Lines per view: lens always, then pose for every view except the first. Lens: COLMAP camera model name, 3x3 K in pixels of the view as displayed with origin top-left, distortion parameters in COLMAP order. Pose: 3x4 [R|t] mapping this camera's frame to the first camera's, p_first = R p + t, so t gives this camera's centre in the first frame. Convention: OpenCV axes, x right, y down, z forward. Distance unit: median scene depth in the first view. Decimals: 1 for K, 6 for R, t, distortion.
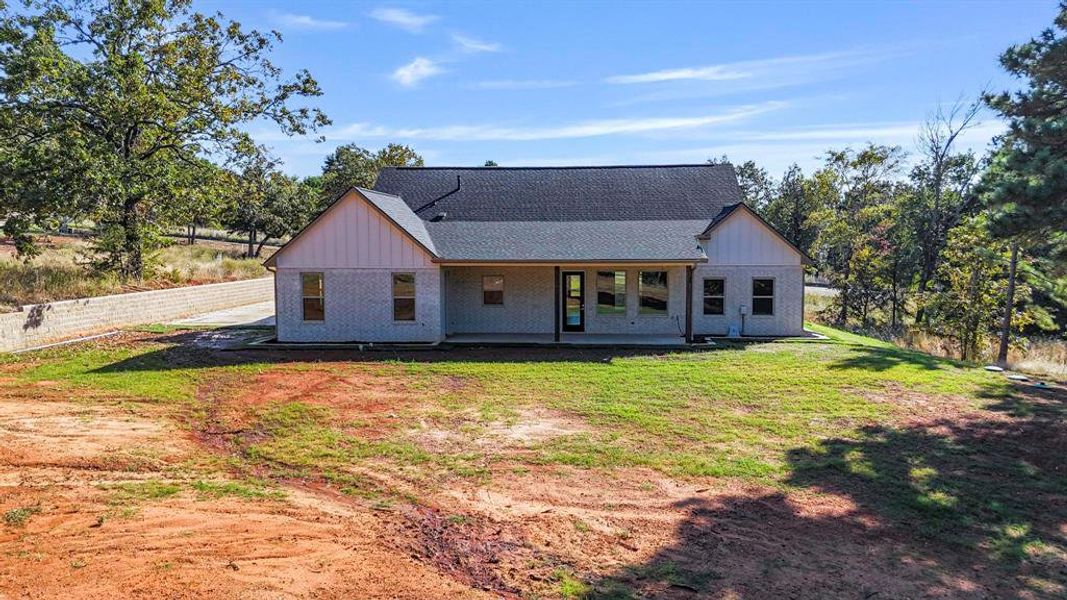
lens RADIAL K [[803.8, 0, 533.5], [0, 803.8, 300.0], [0, 0, 1]] dist [0.041477, -0.000804]
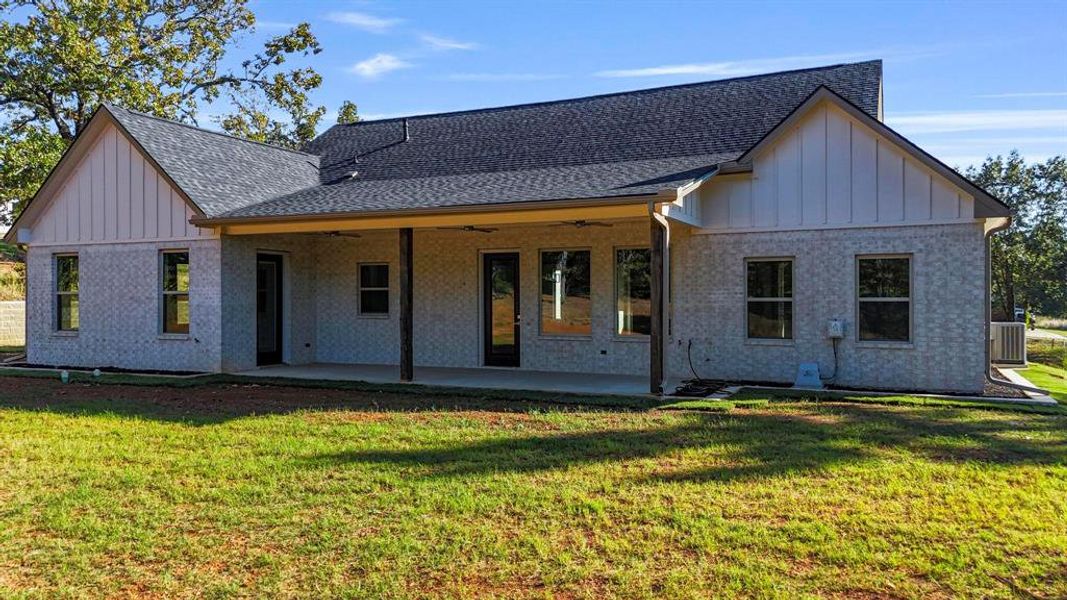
lens RADIAL K [[803.8, 0, 533.5], [0, 803.8, 300.0], [0, 0, 1]] dist [0.041477, -0.000804]
pose [[0.931384, 0.001588, -0.364034, 0.281678], [-0.029810, 0.996965, -0.071919, 0.035518], [0.362815, 0.077836, 0.928605, 0.553493]]
